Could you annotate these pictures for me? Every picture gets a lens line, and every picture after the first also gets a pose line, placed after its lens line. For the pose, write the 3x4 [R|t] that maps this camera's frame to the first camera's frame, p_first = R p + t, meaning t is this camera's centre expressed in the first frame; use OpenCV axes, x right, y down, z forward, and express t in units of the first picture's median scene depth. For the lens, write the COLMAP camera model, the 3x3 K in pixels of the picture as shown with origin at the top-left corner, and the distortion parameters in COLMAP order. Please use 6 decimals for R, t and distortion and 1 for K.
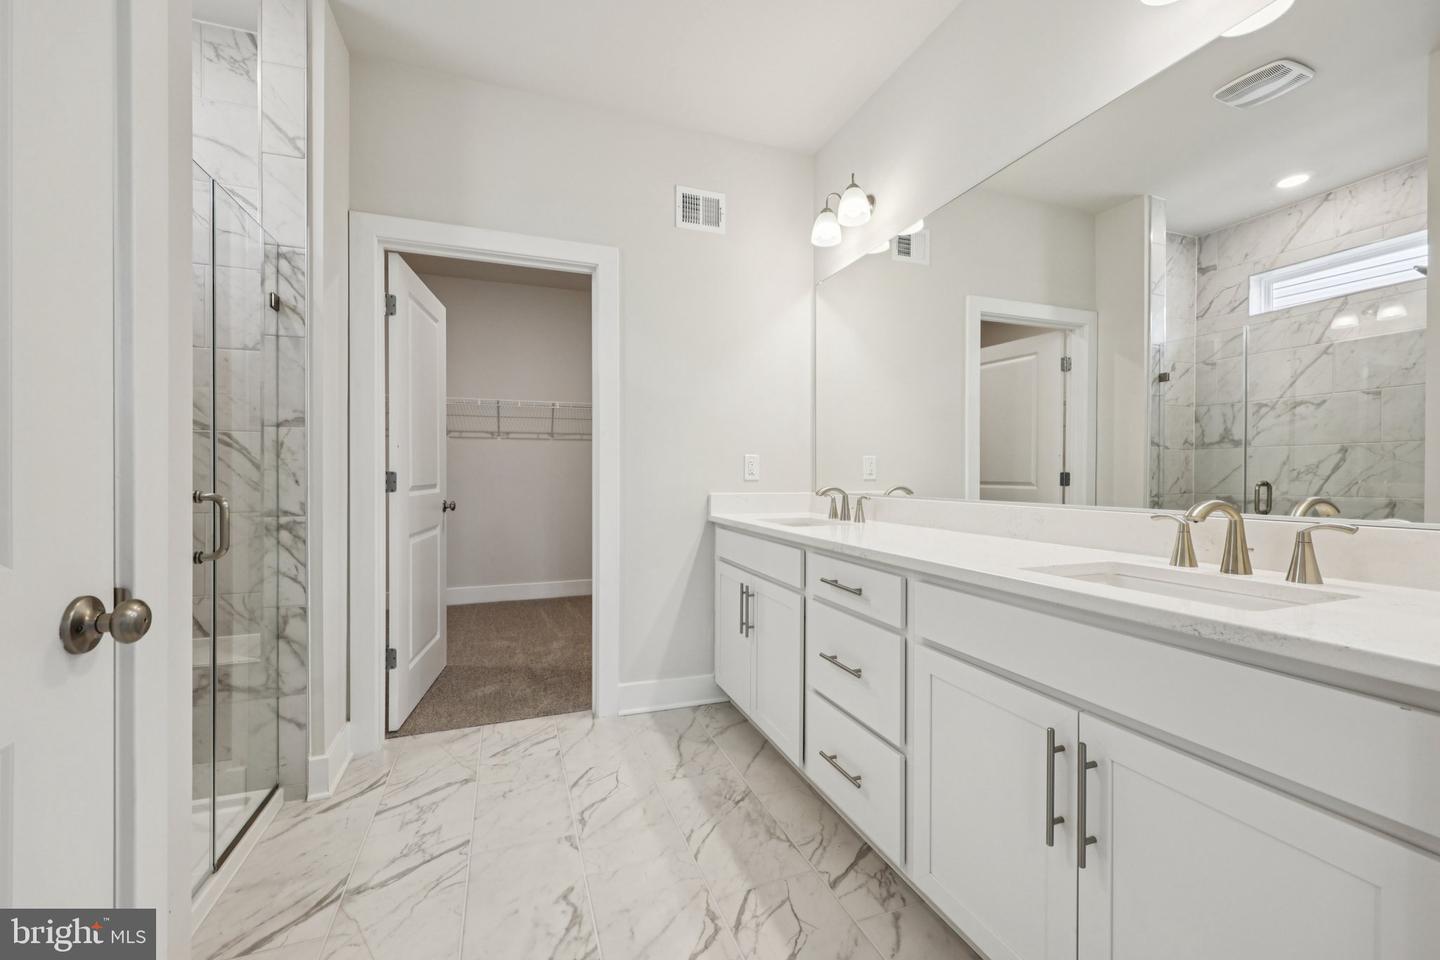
lens RADIAL K [[582.8, 0, 719.2], [0, 582.8, 468.1], [0, 0, 1]] dist [0.000124, 0.000102]
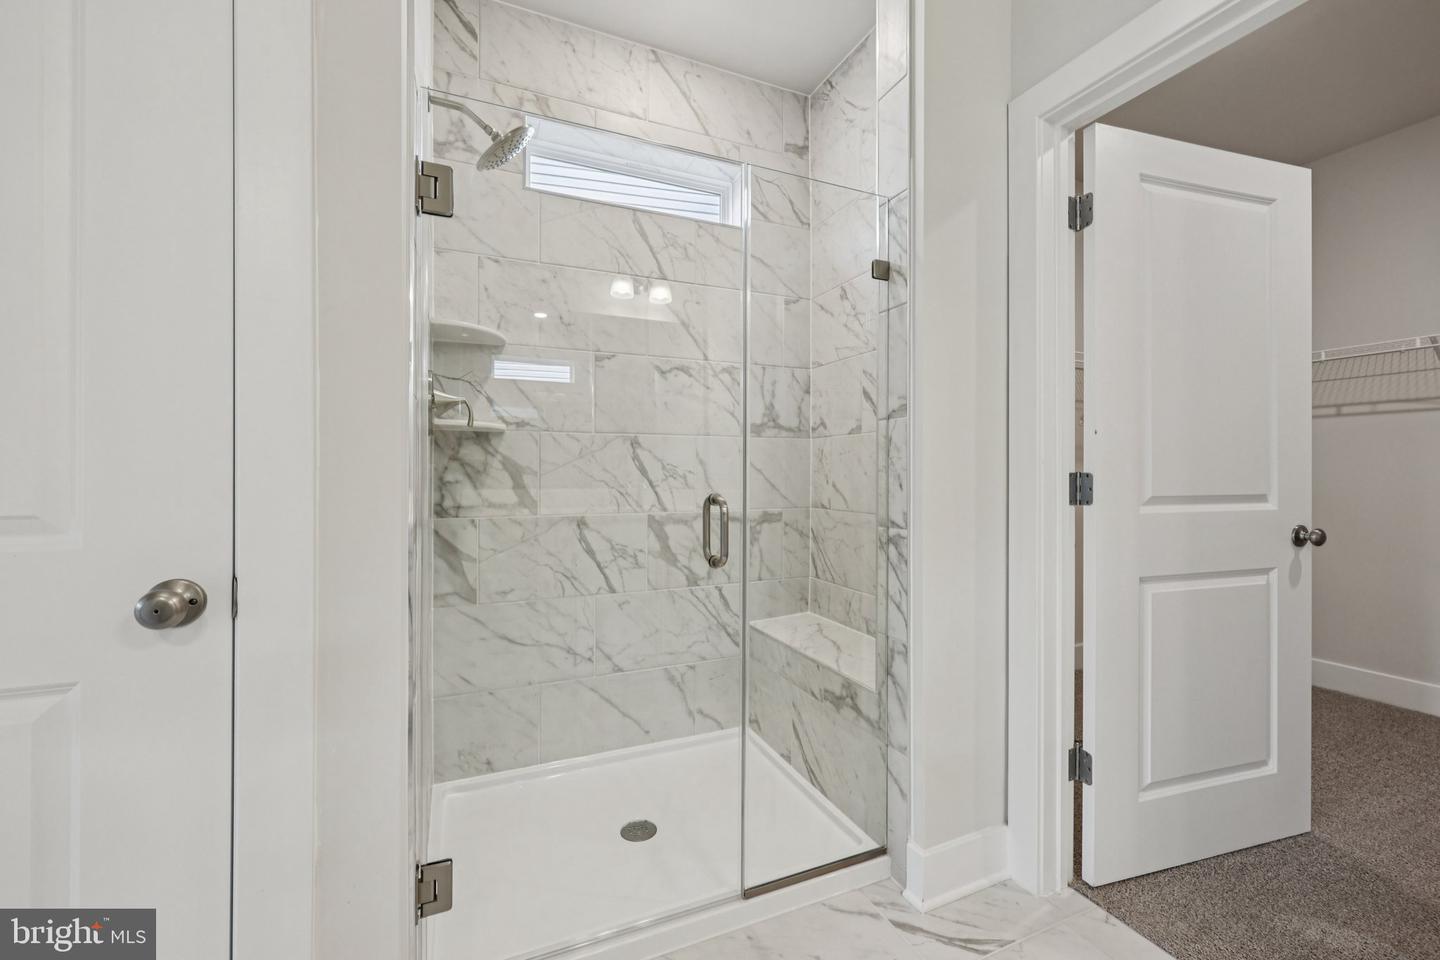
lens RADIAL K [[583.3, 0, 717.8], [0, 583.3, 474.4], [0, 0, 1]] dist [0.001142, 0.000128]
pose [[0.065003, 0.000180, -0.997885, 0.056982], [0.008164, 0.999966, 0.000712, 0.005217], [0.997852, -0.008193, 0.064999, 0.698613]]
